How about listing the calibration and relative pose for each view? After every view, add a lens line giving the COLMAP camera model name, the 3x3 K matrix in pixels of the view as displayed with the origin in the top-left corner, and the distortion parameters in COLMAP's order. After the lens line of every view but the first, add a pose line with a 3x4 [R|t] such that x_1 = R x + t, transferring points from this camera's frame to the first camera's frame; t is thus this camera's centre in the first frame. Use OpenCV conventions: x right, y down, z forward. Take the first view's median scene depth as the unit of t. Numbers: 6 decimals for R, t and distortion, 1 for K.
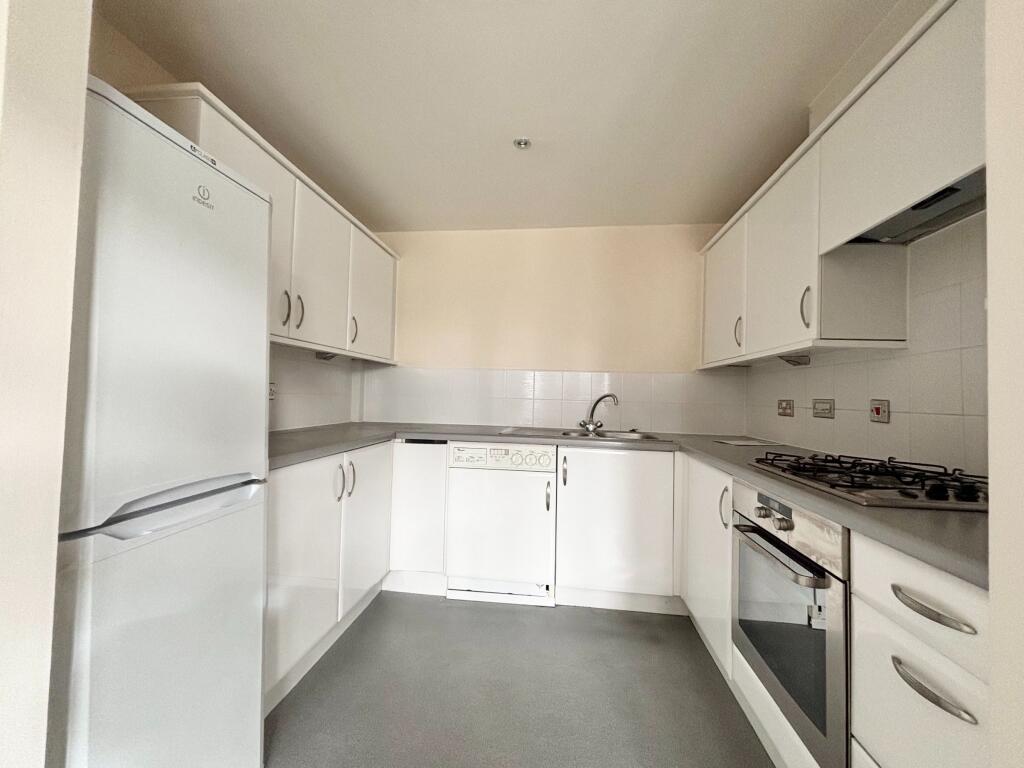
lens RADIAL K [[411.0, 0, 510.5], [0, 411.0, 385.8], [0, 0, 1]] dist [-0.004291, -0.000113]
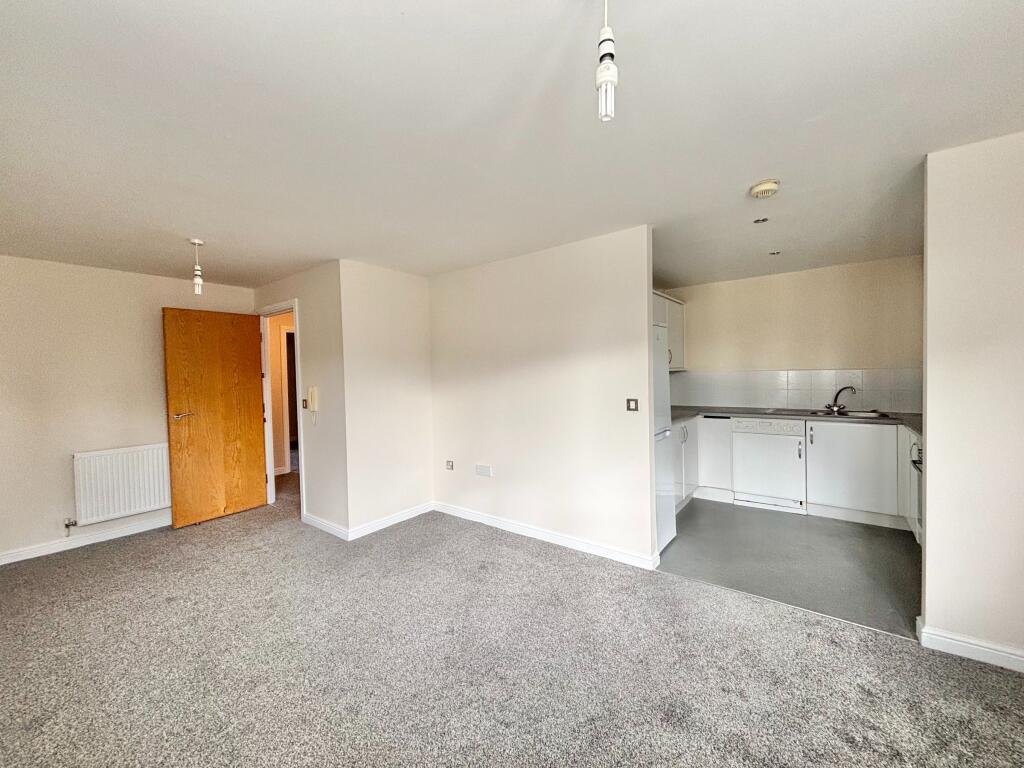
lens RADIAL K [[411.0, 0, 520.7], [0, 411.0, 385.1], [0, 0, 1]] dist [-0.004291, -0.000113]
pose [[0.870287, -0.030207, -0.491619, -0.064105], [0.053756, 0.997980, 0.033841, -0.105575], [0.489604, -0.055879, 0.870153, -0.927375]]
